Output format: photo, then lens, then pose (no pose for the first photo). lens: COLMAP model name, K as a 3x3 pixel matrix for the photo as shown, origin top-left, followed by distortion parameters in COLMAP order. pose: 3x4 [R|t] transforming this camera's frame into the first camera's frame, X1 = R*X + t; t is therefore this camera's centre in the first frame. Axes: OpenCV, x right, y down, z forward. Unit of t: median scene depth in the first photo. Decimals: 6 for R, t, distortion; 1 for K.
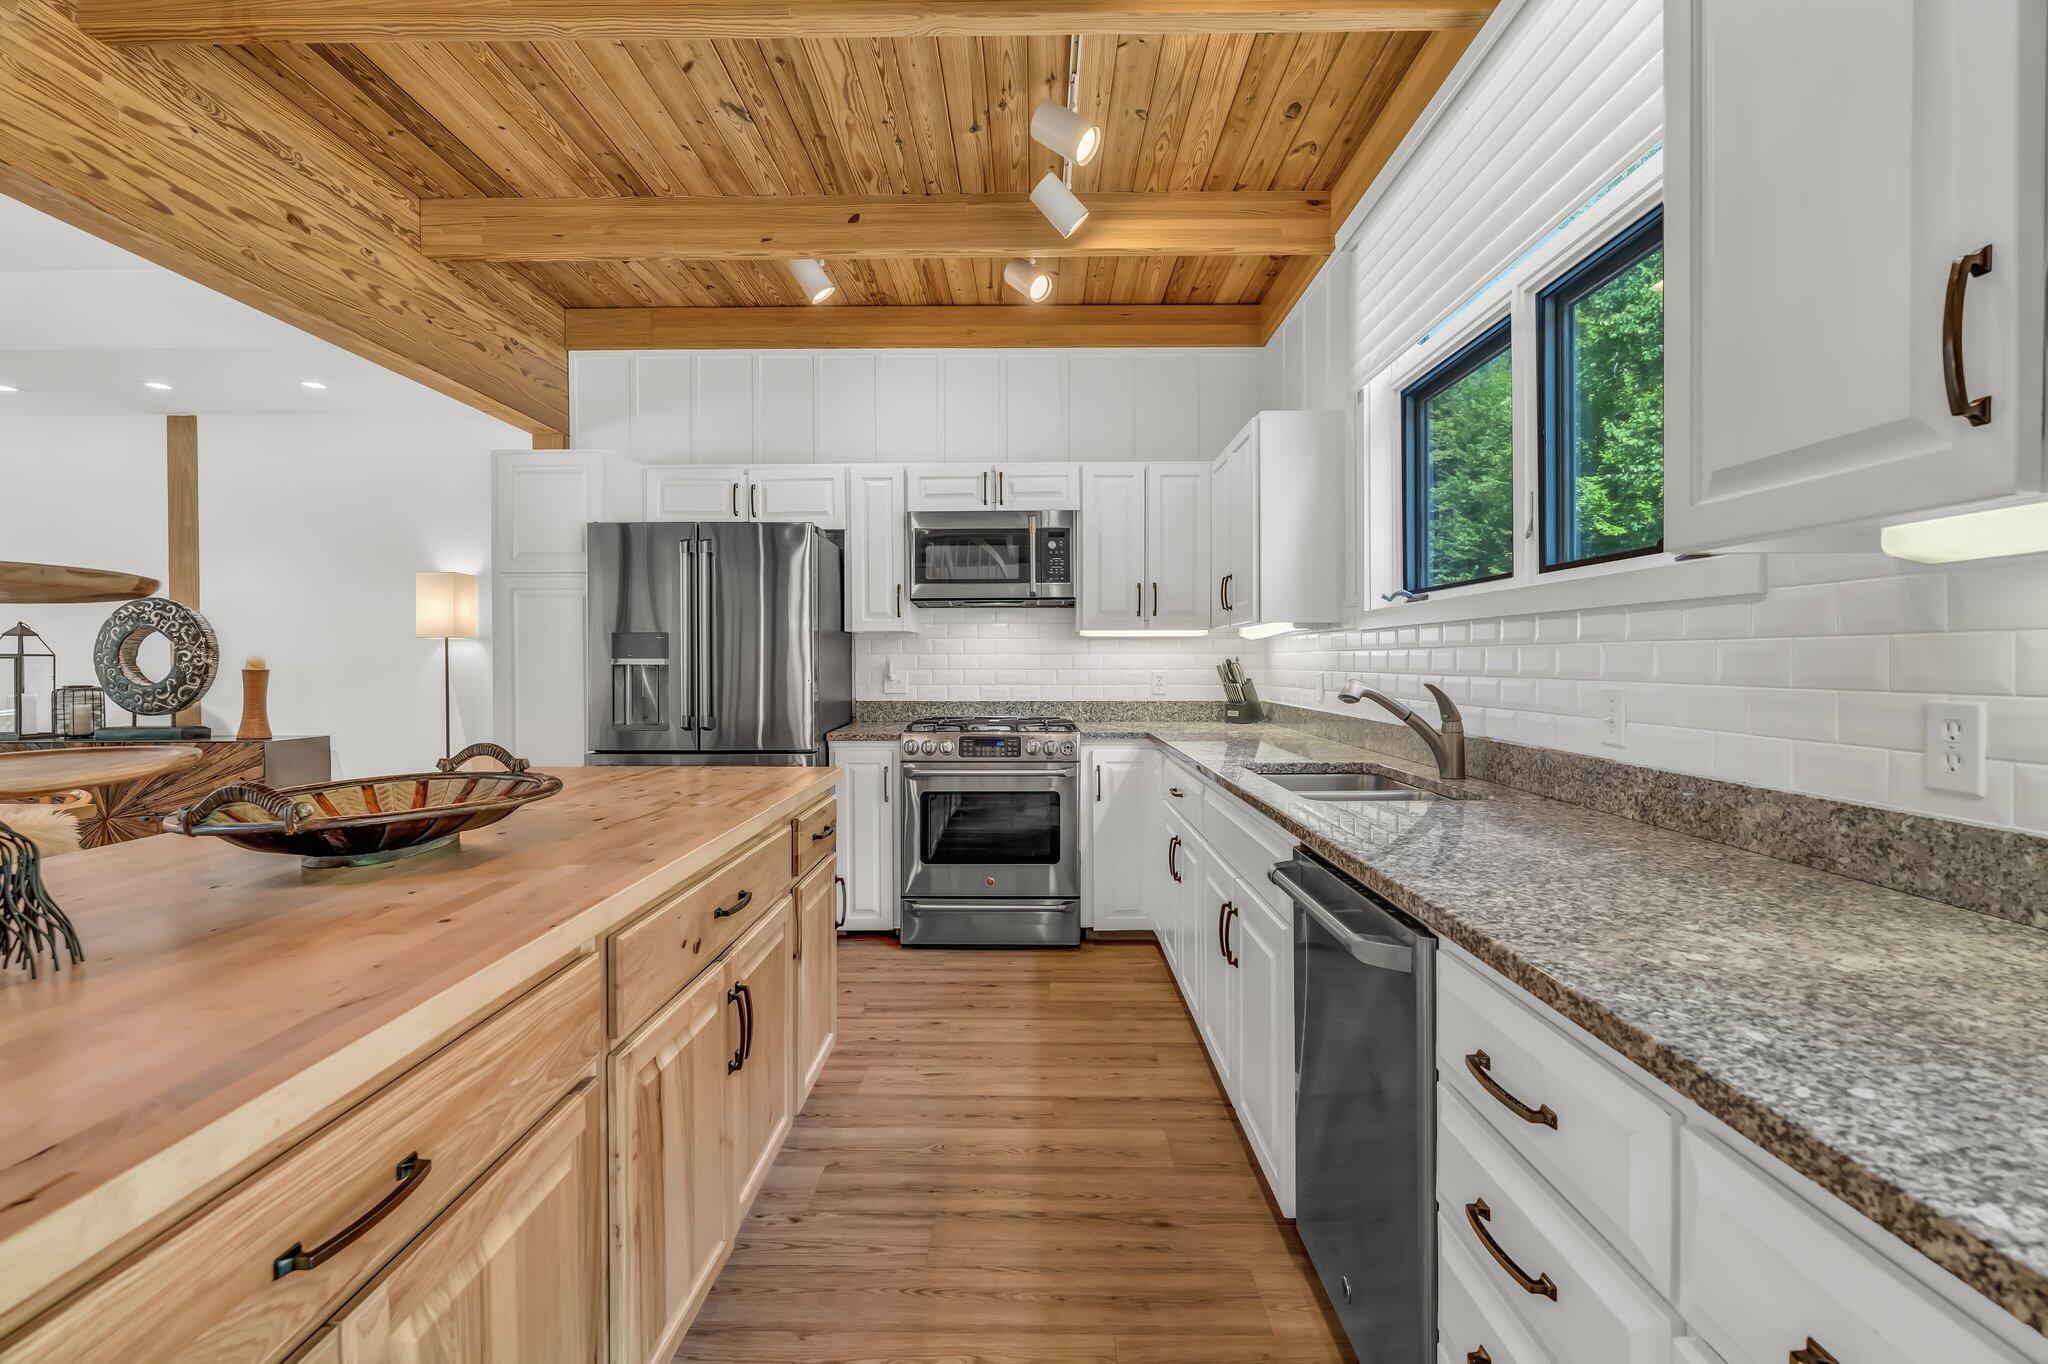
lens RADIAL K [[893.1, 0, 1020.8], [0, 893.1, 666.9], [0, 0, 1]] dist [0.000076, -0.000206]
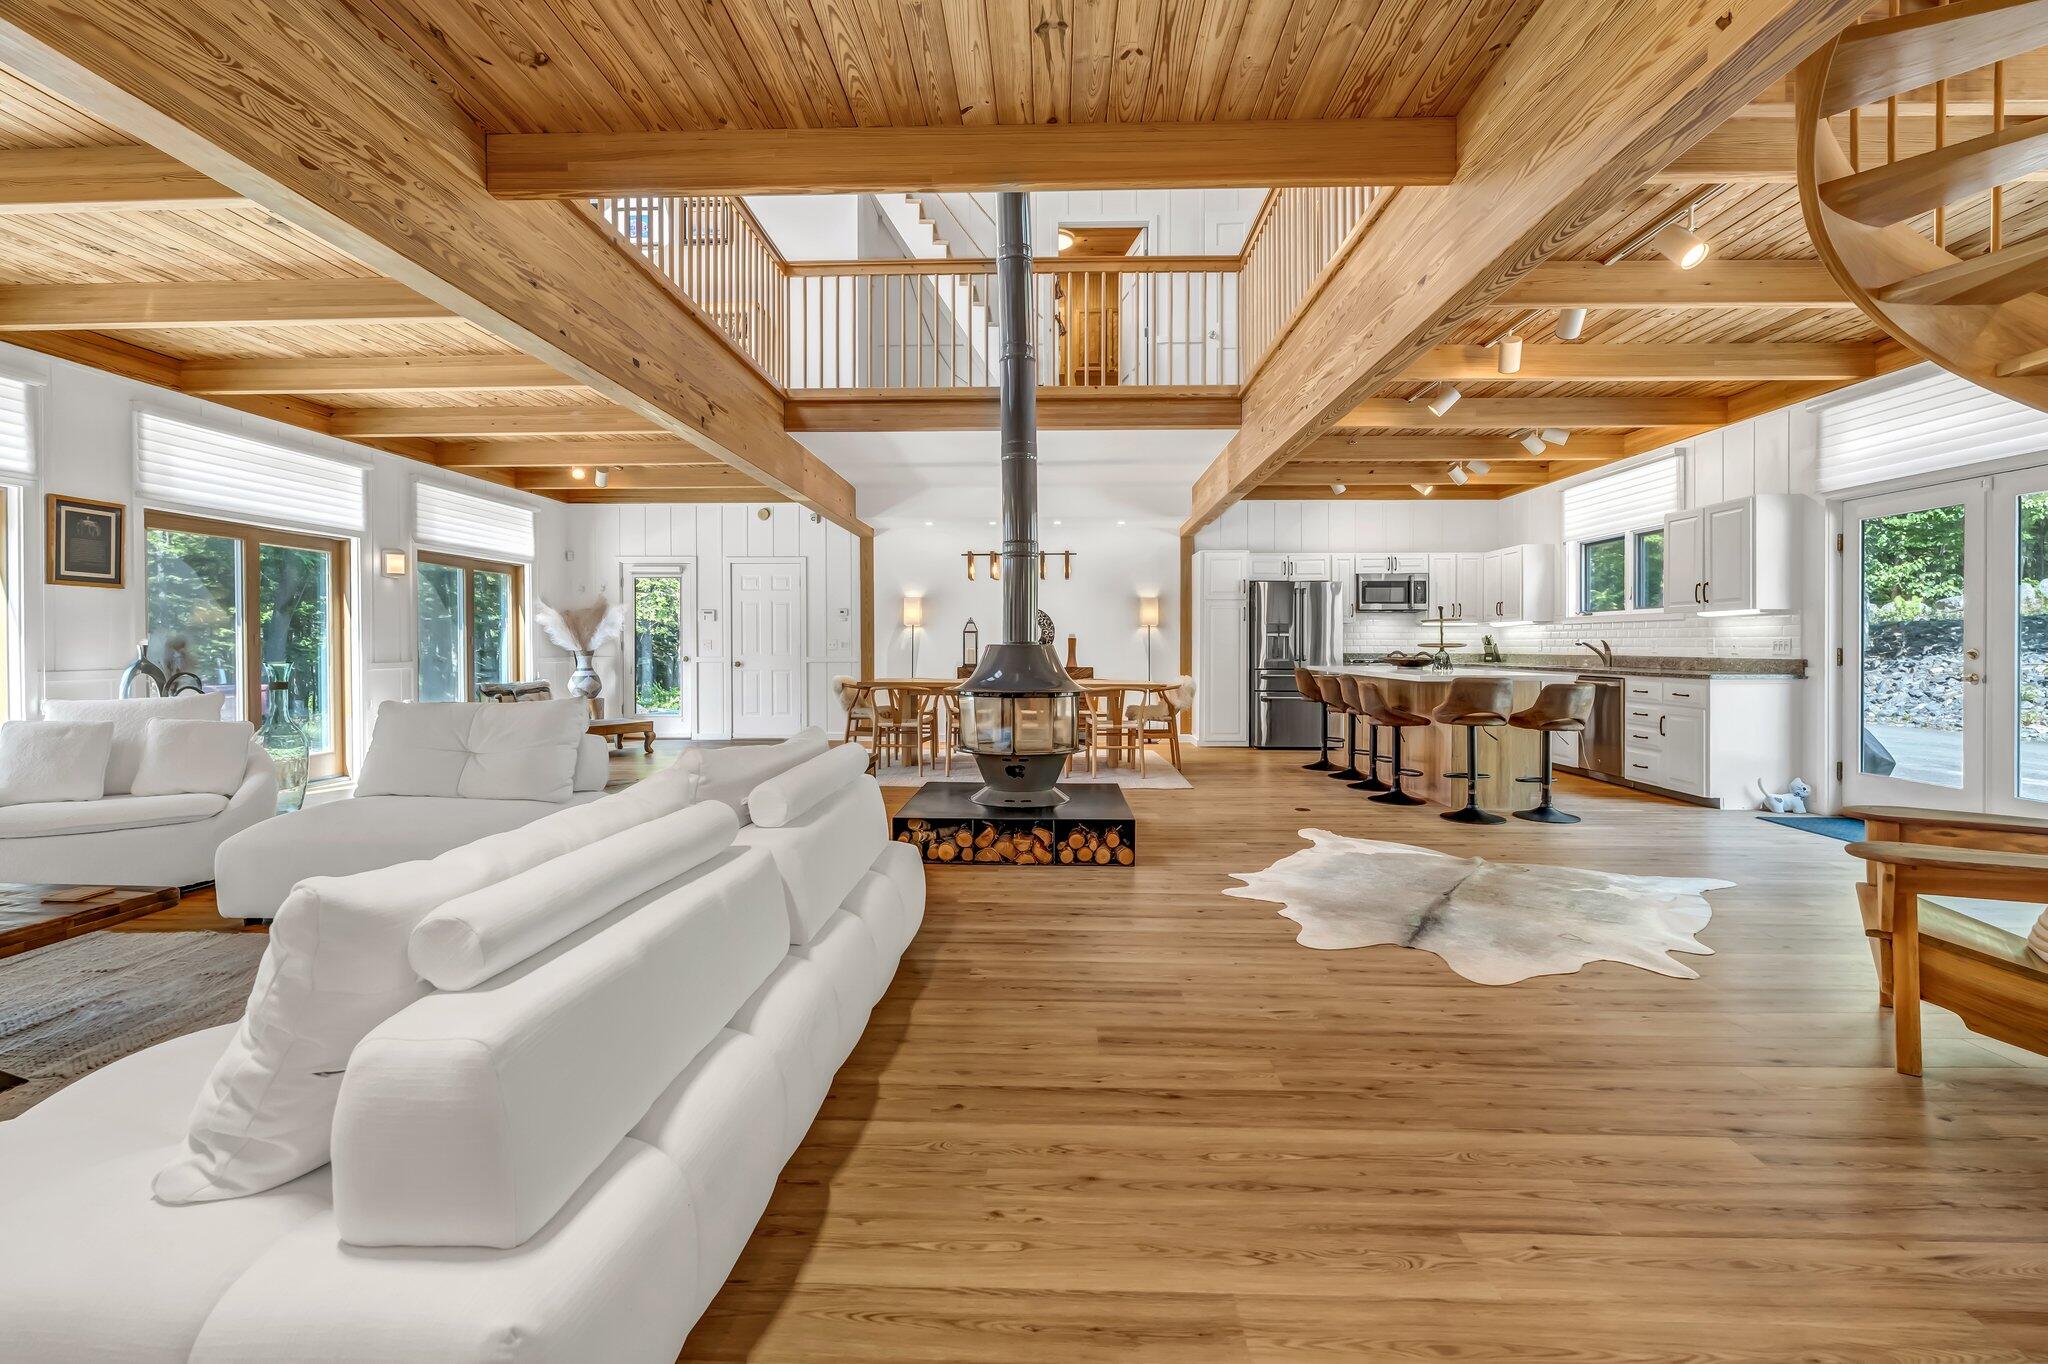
lens RADIAL K [[893.1, 0, 1020.8], [0, 893.1, 666.9], [0, 0, 1]] dist [0.000076, -0.000206]
pose [[0.999679, 0.005173, -0.024820, -0.971956], [-0.004770, 0.999856, 0.016277, 0.042984], [0.024901, -0.016153, 0.999559, -1.438693]]
